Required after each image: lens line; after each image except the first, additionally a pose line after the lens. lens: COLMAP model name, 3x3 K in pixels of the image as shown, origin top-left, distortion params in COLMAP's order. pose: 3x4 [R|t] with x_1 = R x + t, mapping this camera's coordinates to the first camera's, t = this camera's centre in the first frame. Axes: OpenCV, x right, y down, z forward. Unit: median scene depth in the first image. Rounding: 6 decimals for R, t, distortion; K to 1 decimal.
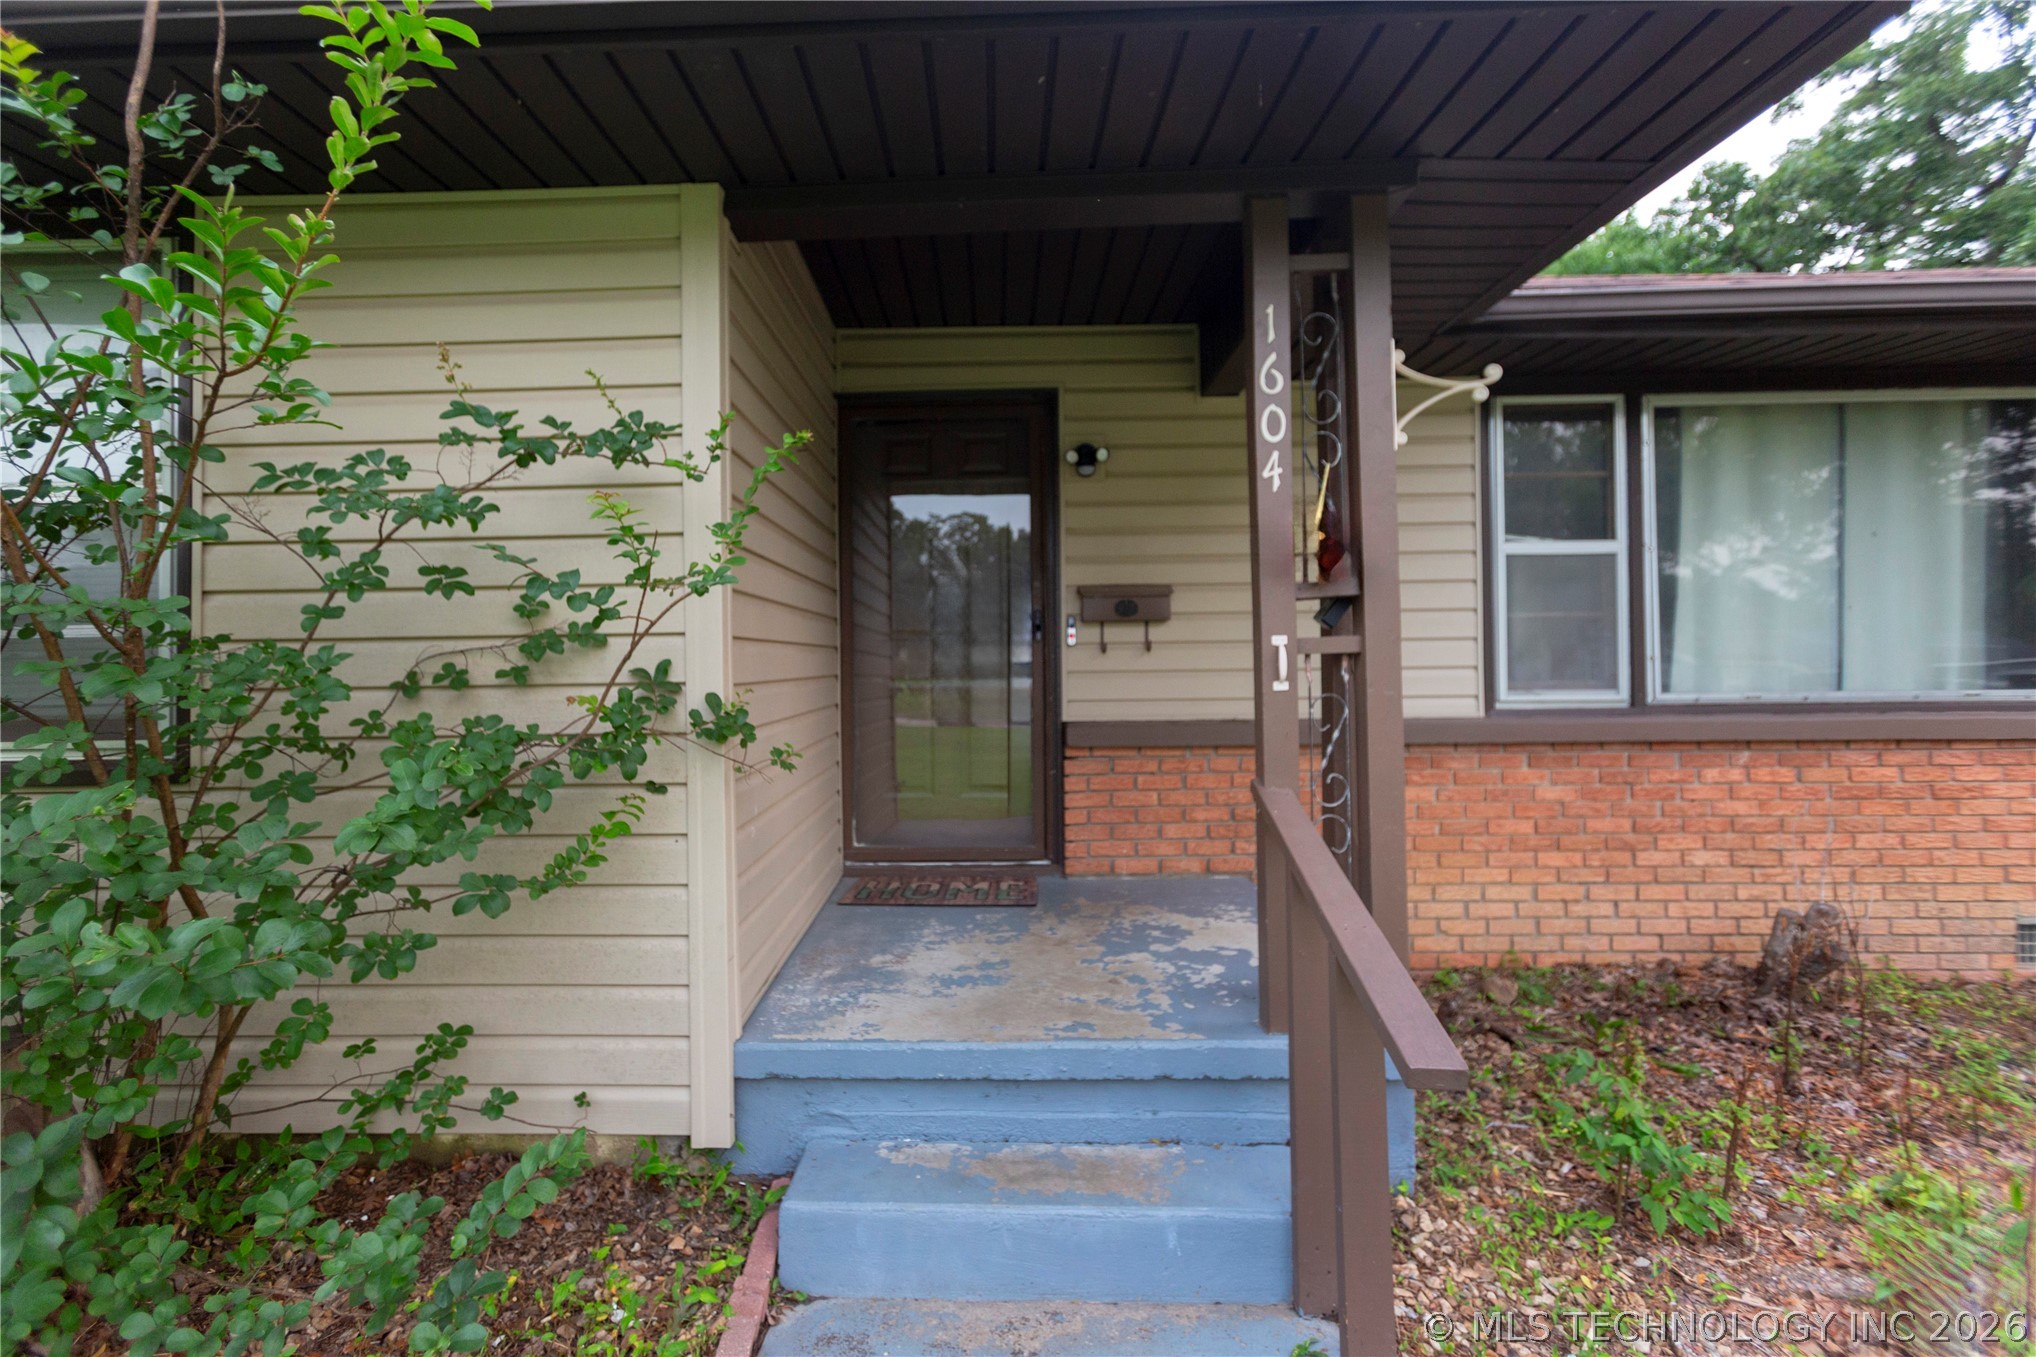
lens RADIAL K [[984.7, 0, 1018.0], [0, 984.7, 678.5], [0, 0, 1]] dist [-0.000462, 0.000191]
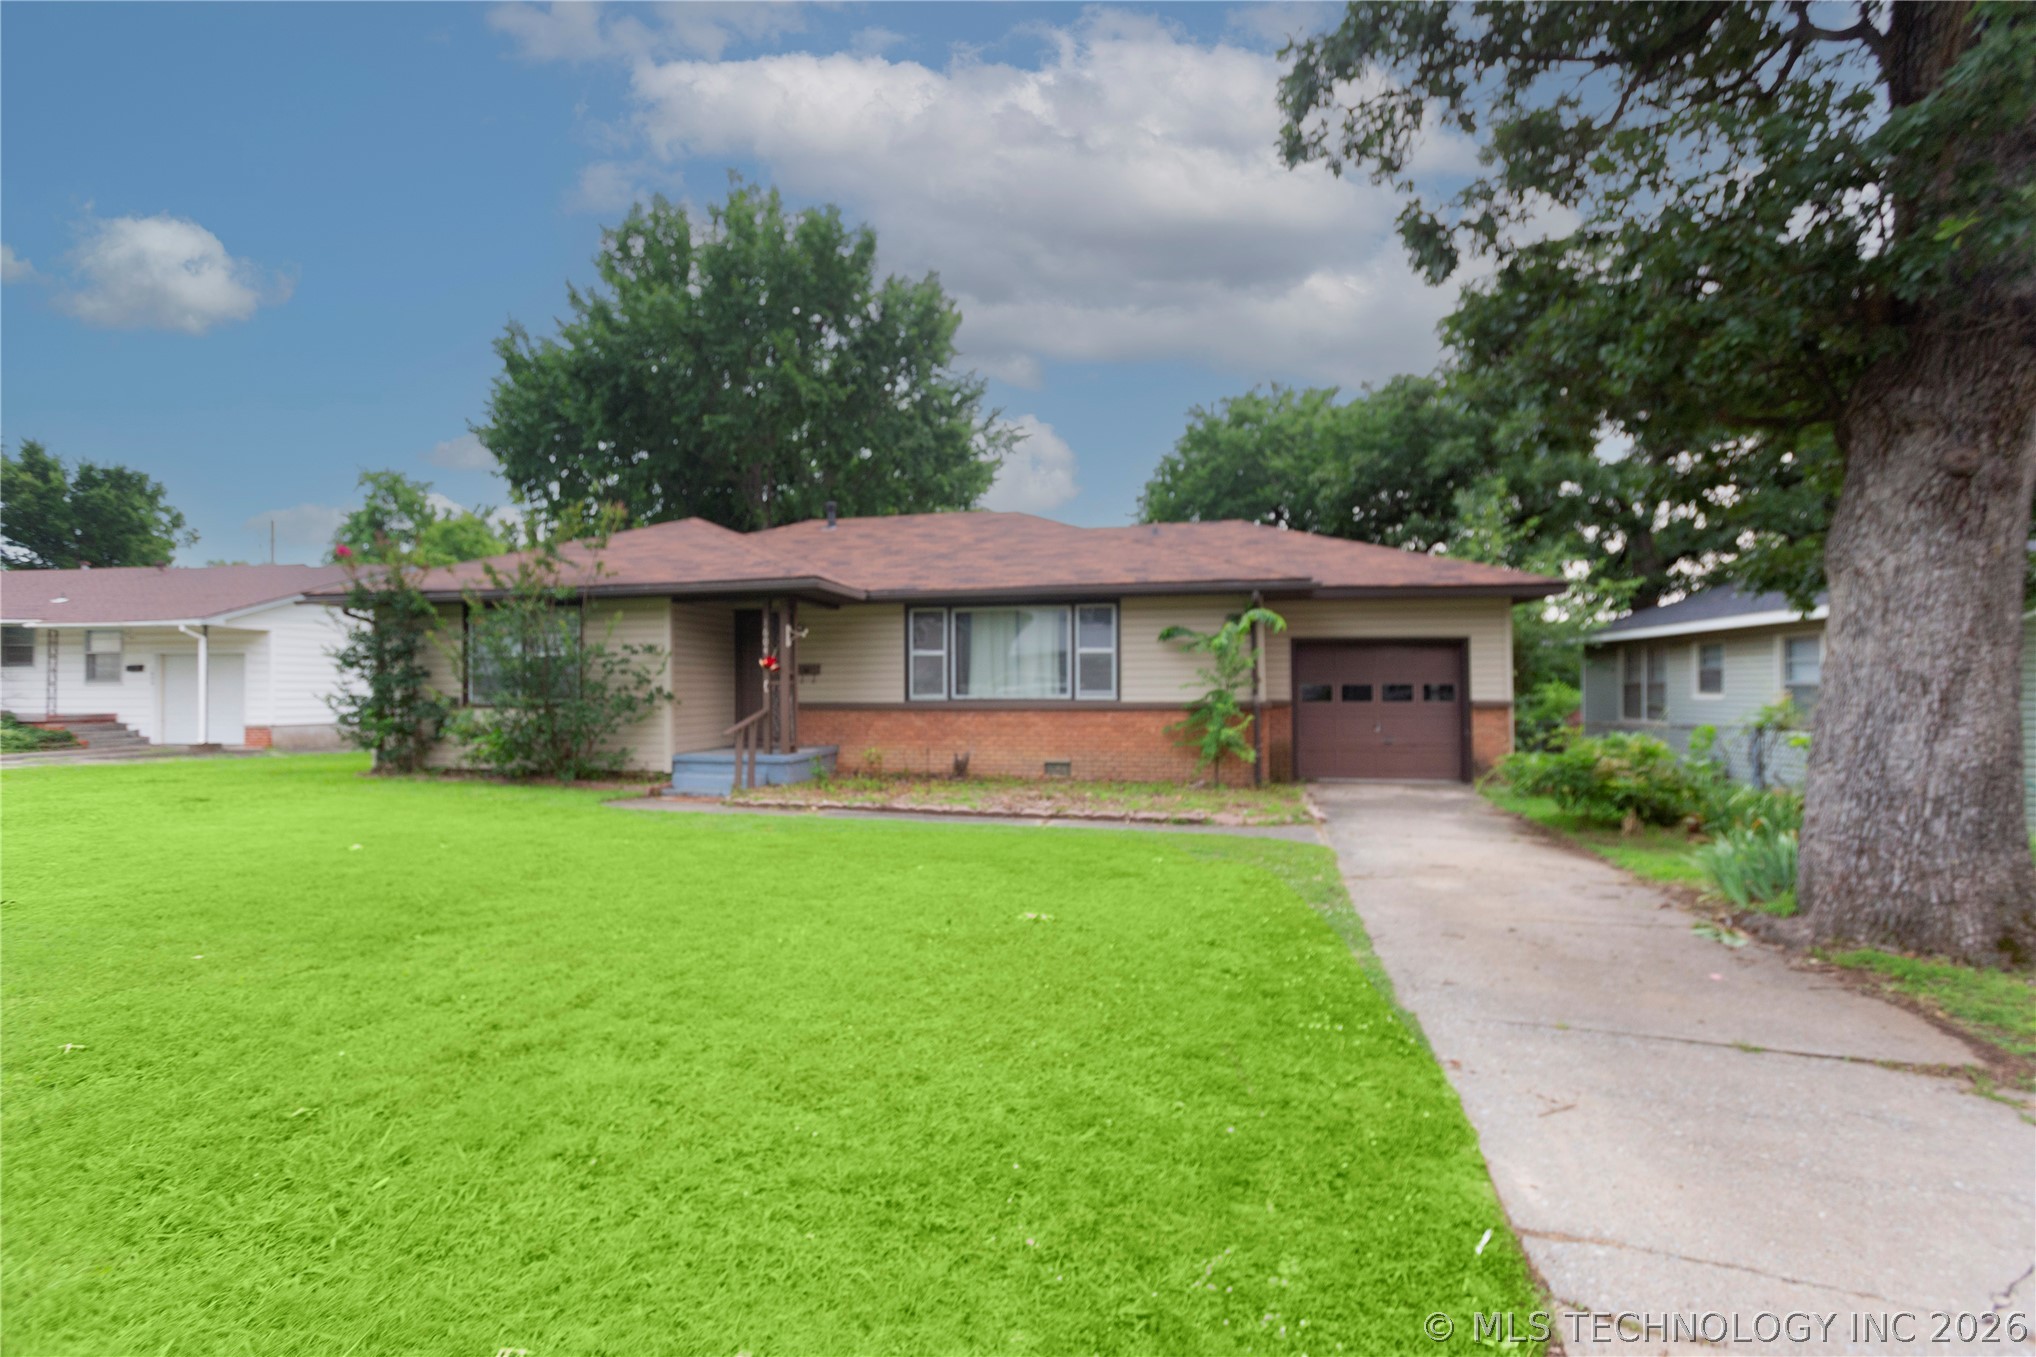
lens RADIAL K [[939.0, 0, 1018.0], [0, 939.0, 678.5], [0, 0, 1]] dist [-0.000979, 0.000944]
pose [[0.987011, 0.008350, -0.160437, 2.450023], [-0.010692, 0.999848, -0.013744, -0.004905], [0.160298, 0.015281, 0.986950, -3.855742]]
